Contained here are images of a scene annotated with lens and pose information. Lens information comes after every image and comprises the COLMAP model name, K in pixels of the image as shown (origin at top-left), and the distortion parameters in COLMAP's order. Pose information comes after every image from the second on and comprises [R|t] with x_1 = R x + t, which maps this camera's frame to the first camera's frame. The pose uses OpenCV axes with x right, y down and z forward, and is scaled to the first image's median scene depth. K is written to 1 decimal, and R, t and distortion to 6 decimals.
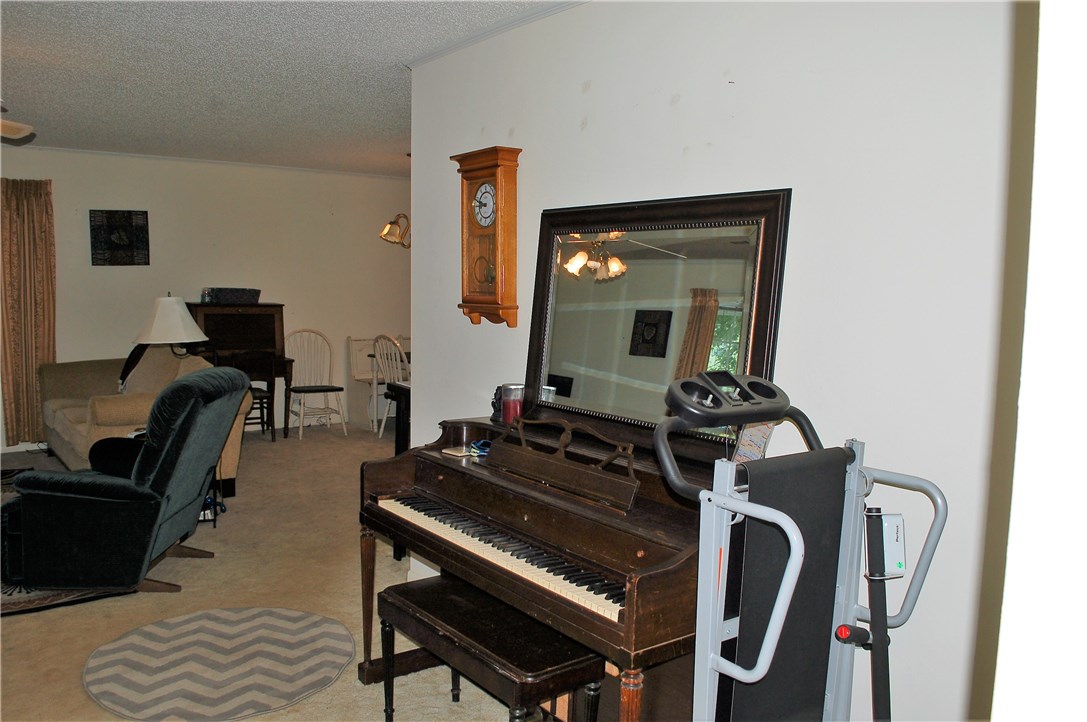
lens RADIAL K [[832.6, 0, 543.5], [0, 832.6, 361.0], [0, 0, 1]] dist [-0.069806, 0.003233]
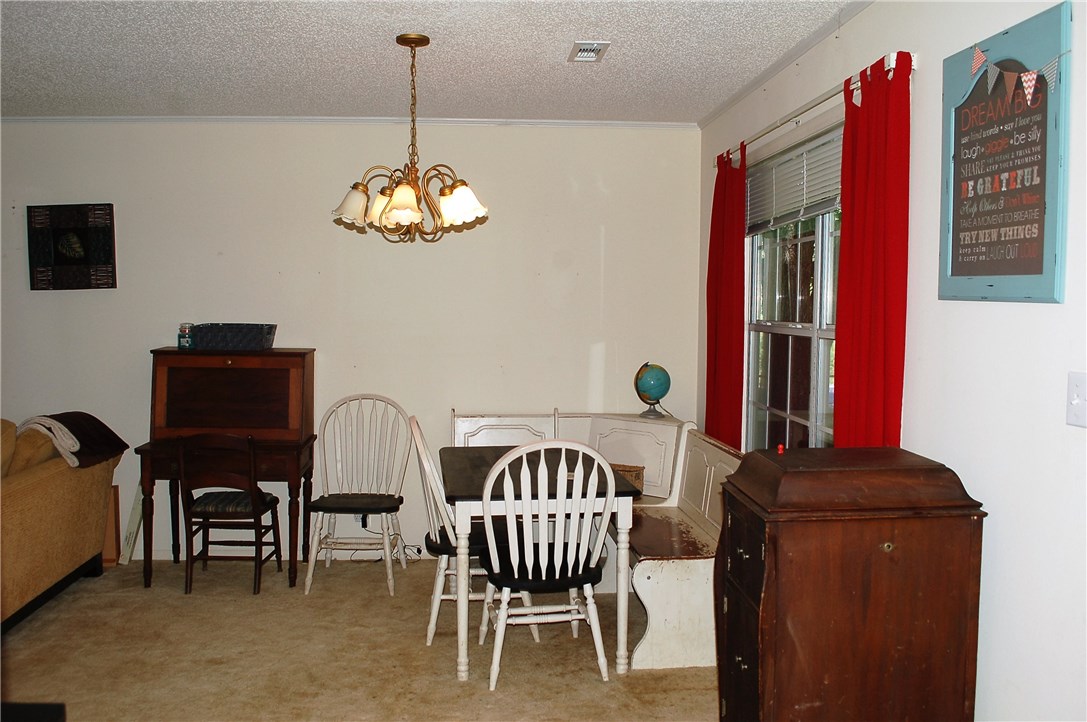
lens RADIAL K [[935.5, 0, 543.5], [0, 935.5, 361.0], [0, 0, 1]] dist [-0.082189, -0.000080]
pose [[0.833842, 0.022334, -0.551552, 0.200785], [-0.043263, 0.998752, -0.024963, -0.058905], [0.550306, 0.044677, 0.833767, 0.611741]]
